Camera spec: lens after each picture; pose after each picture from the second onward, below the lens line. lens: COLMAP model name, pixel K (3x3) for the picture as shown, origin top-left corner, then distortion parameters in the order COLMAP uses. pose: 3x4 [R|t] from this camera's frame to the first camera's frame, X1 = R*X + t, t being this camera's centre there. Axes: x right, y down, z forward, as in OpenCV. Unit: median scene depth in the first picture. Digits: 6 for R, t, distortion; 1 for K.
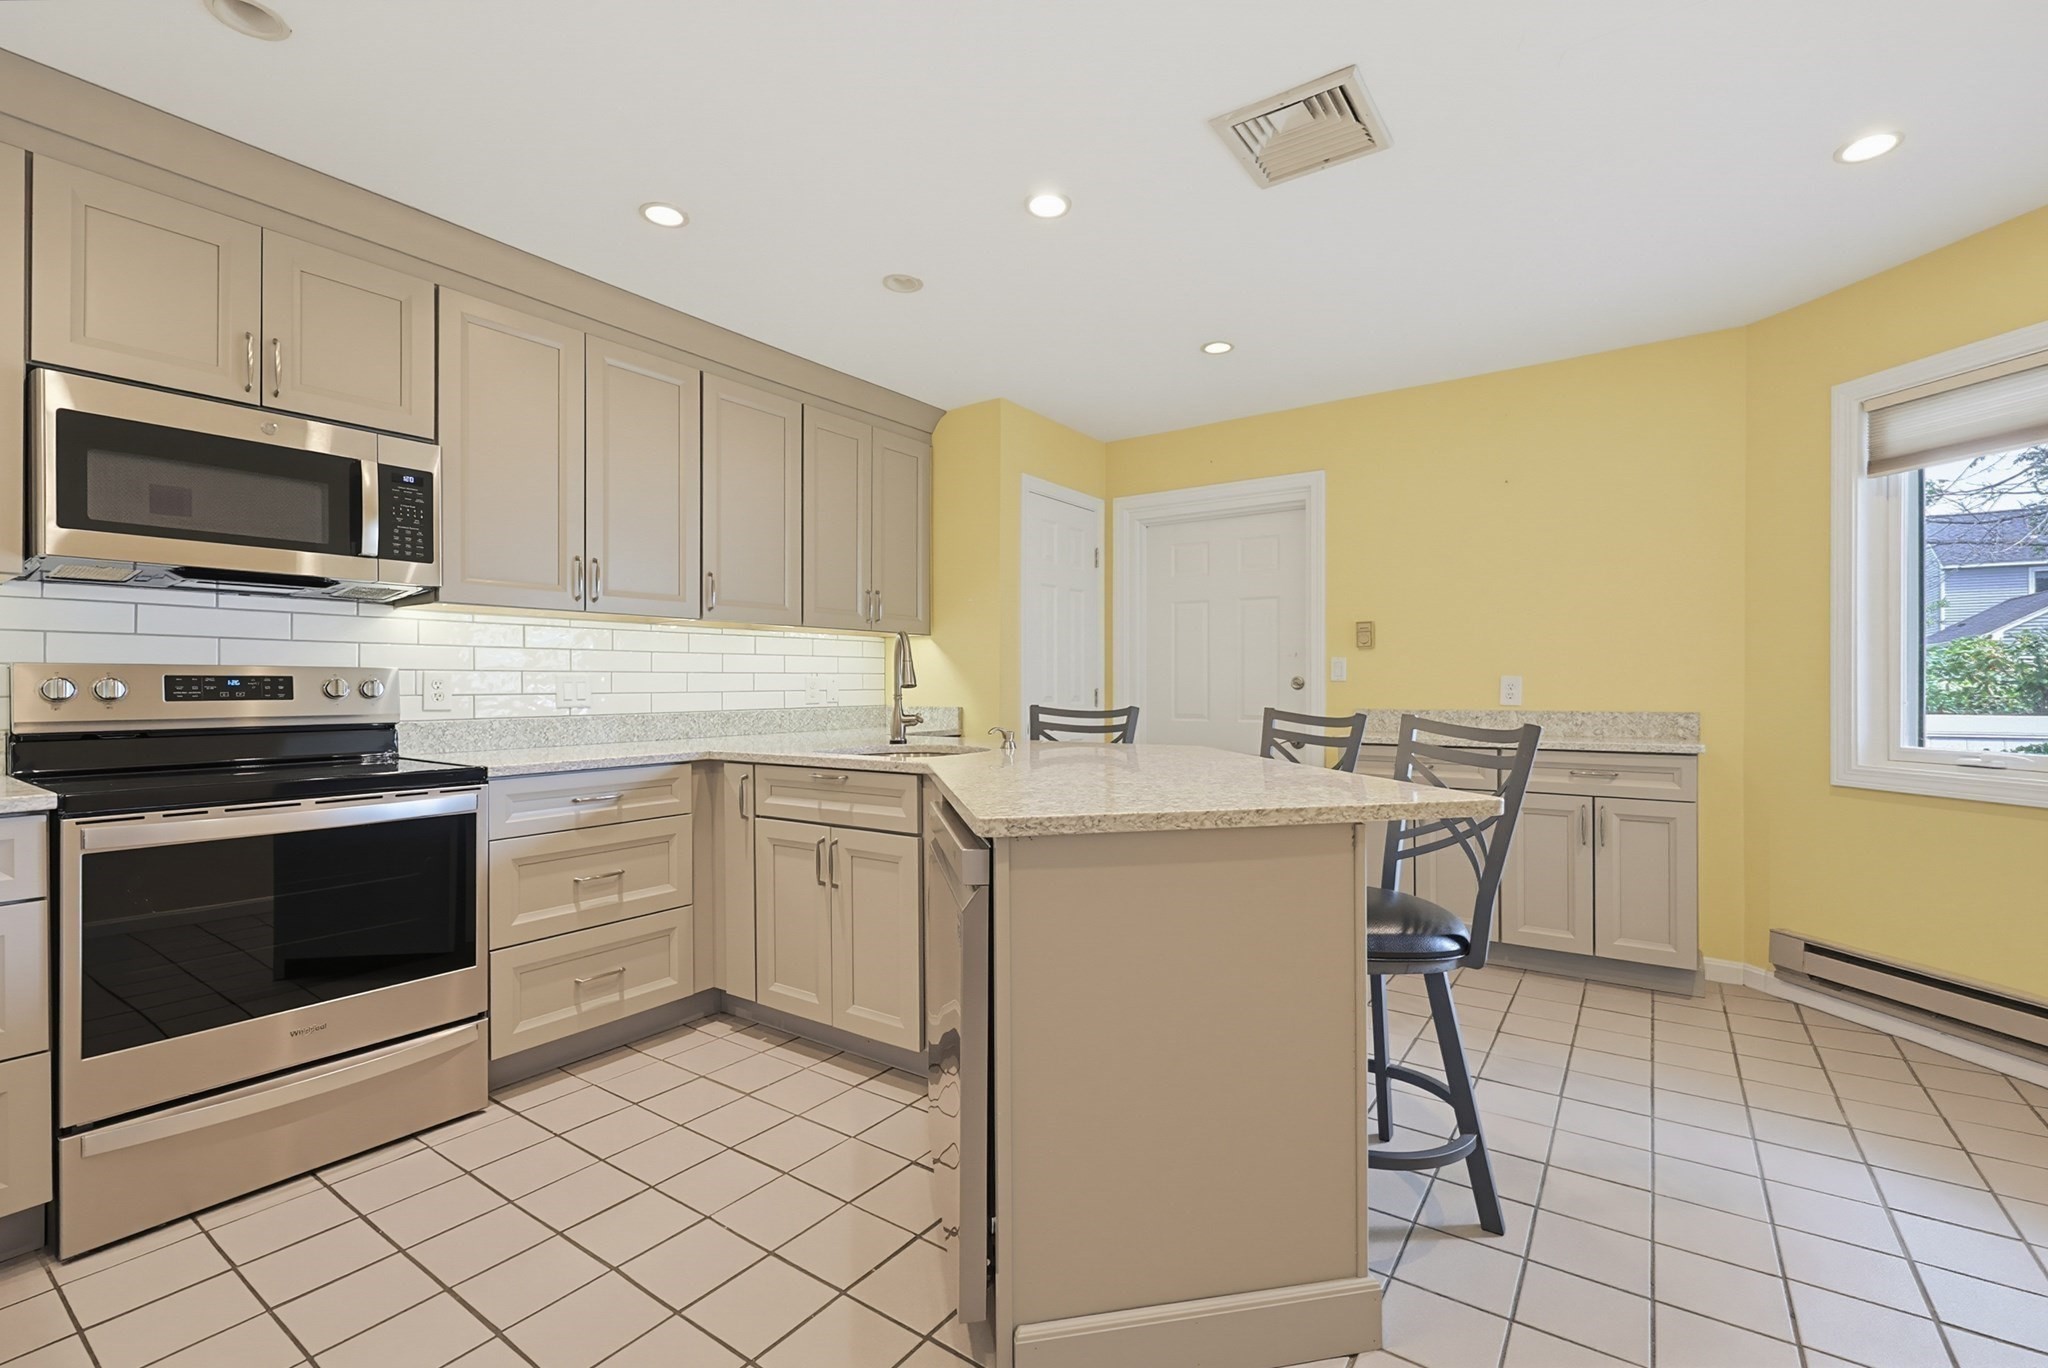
lens RADIAL K [[892.8, 0, 1029.1], [0, 892.8, 695.4], [0, 0, 1]] dist [-0.000358, 0.000026]
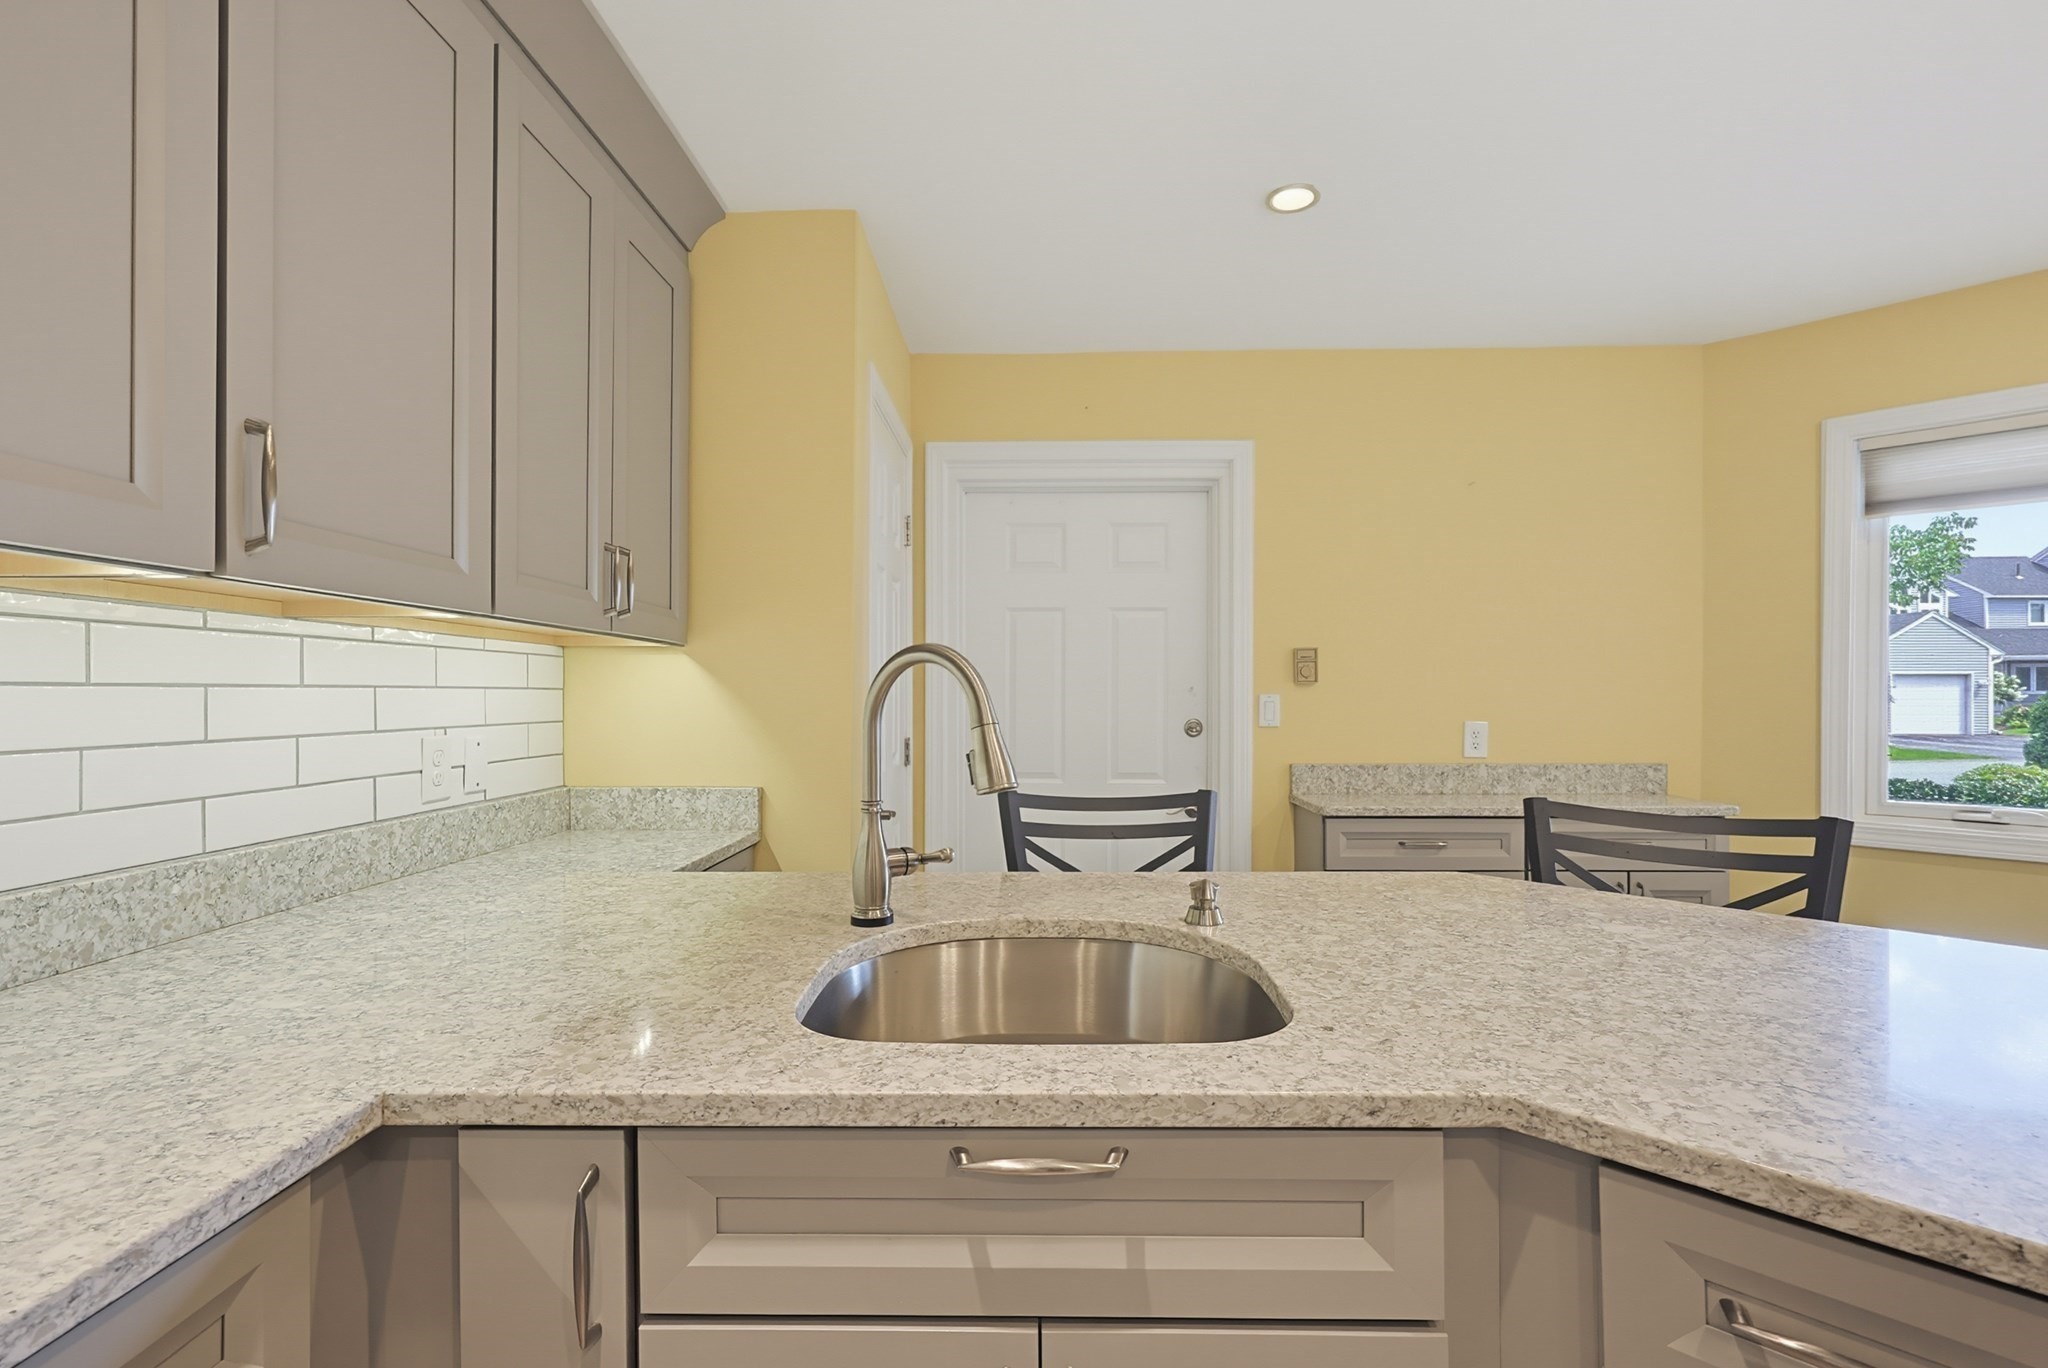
lens RADIAL K [[912.7, 0, 1020.8], [0, 912.7, 697.2], [0, 0, 1]] dist [-0.001399, -0.000332]
pose [[0.834021, 0.003066, 0.551724, -0.313160], [0.004364, 0.999917, -0.012153, -0.041316], [-0.551715, 0.012543, 0.833938, 0.610691]]
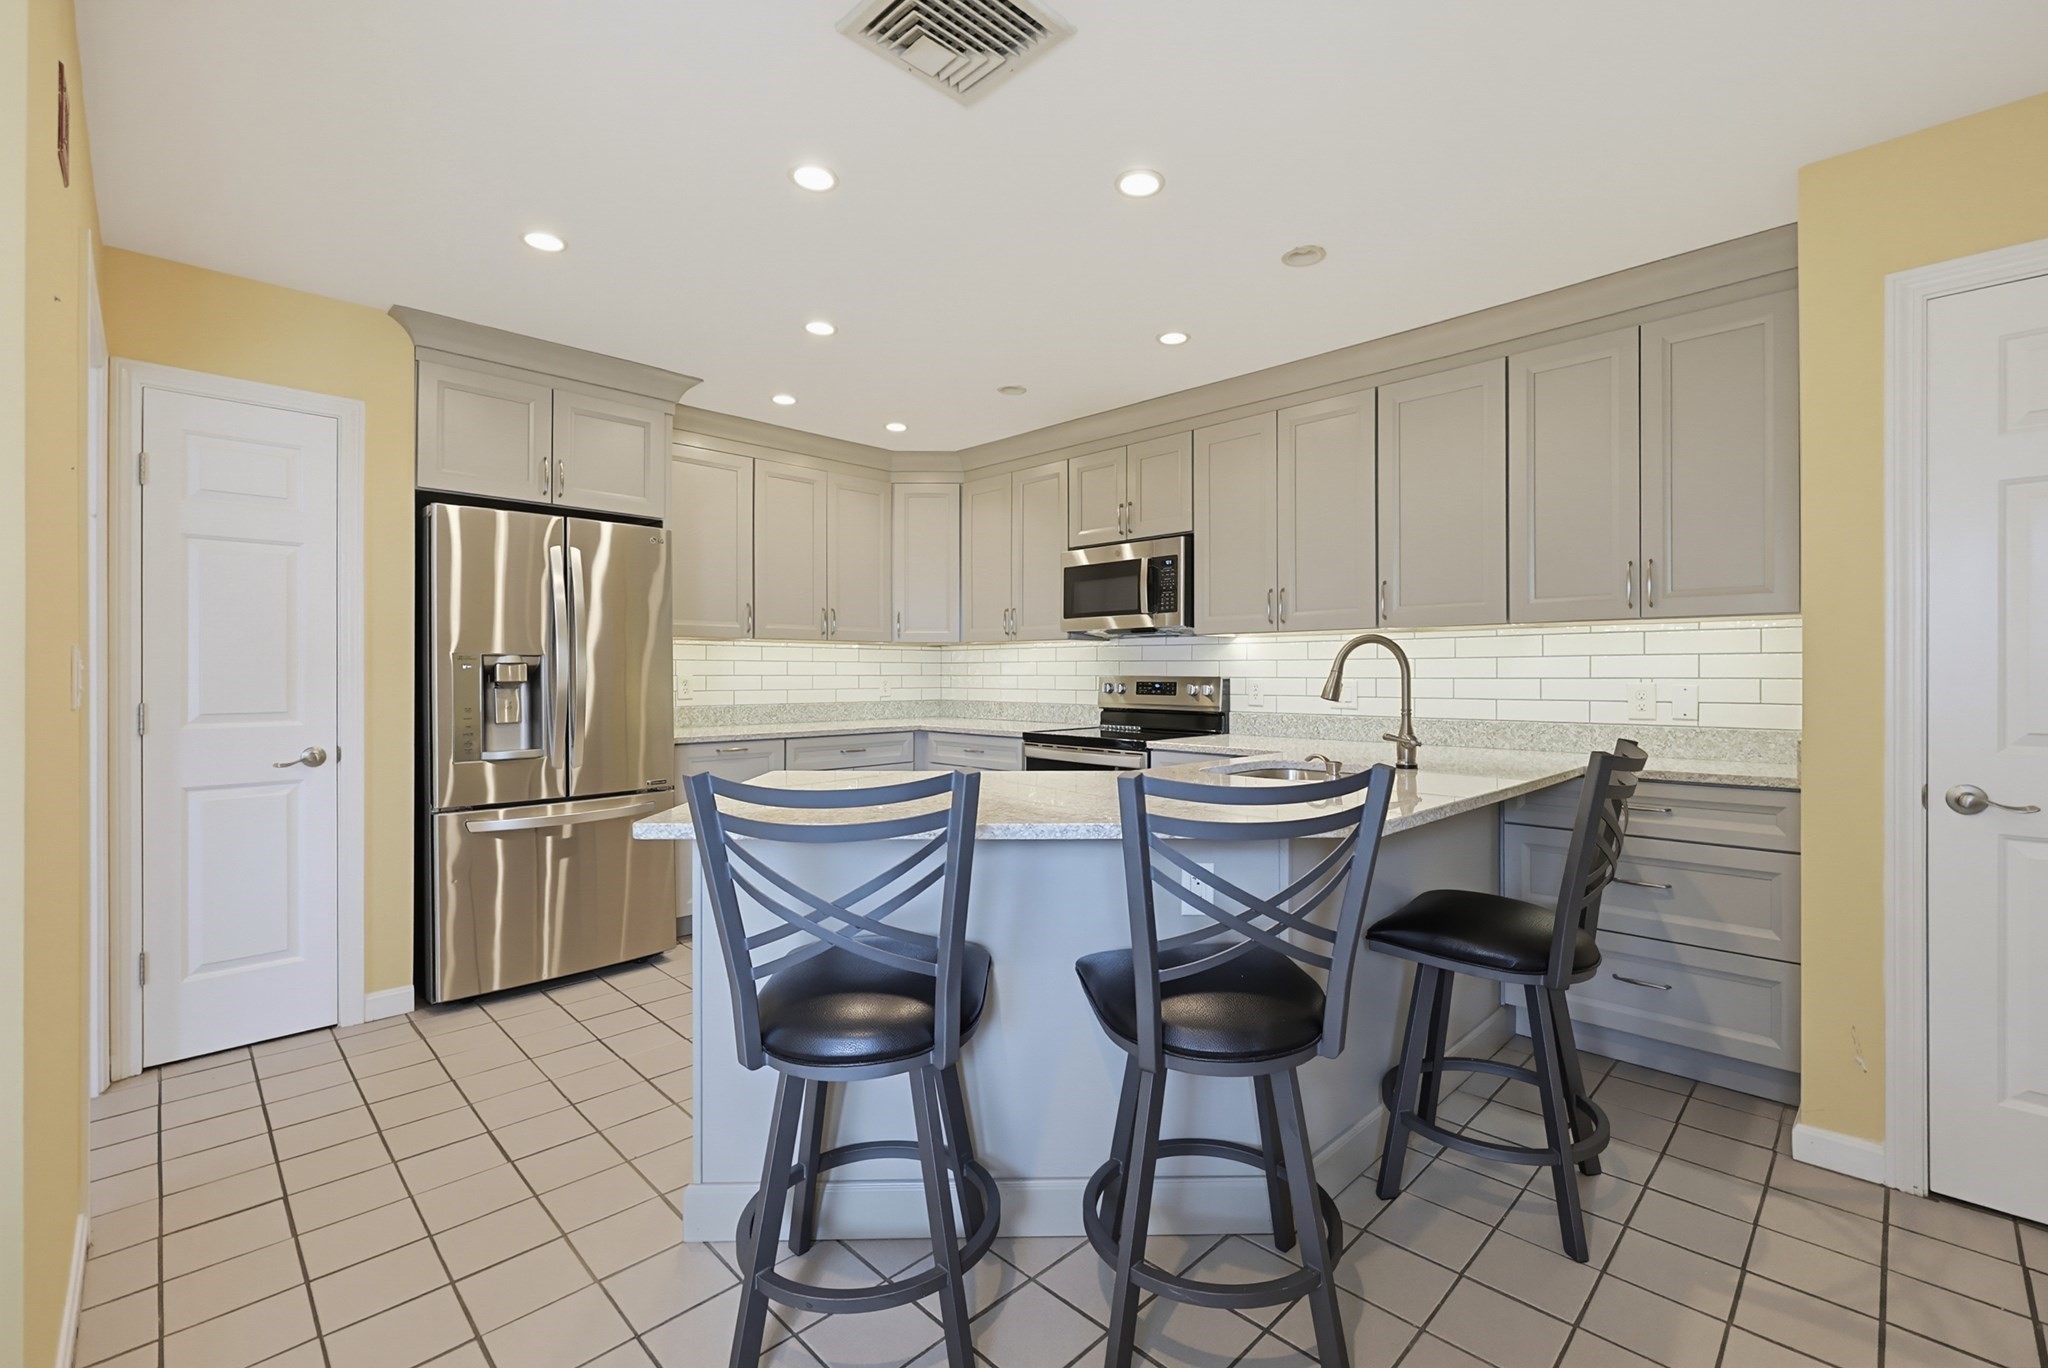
lens RADIAL K [[876.1, 0, 1027.0], [0, 876.1, 686.3], [0, 0, 1]] dist [-0.002686, -0.000285]
pose [[-0.177682, 0.012083, -0.984014, 0.699795], [-0.015201, 0.999772, 0.015022, -0.026515], [0.983971, 0.017627, -0.177458, 0.781448]]
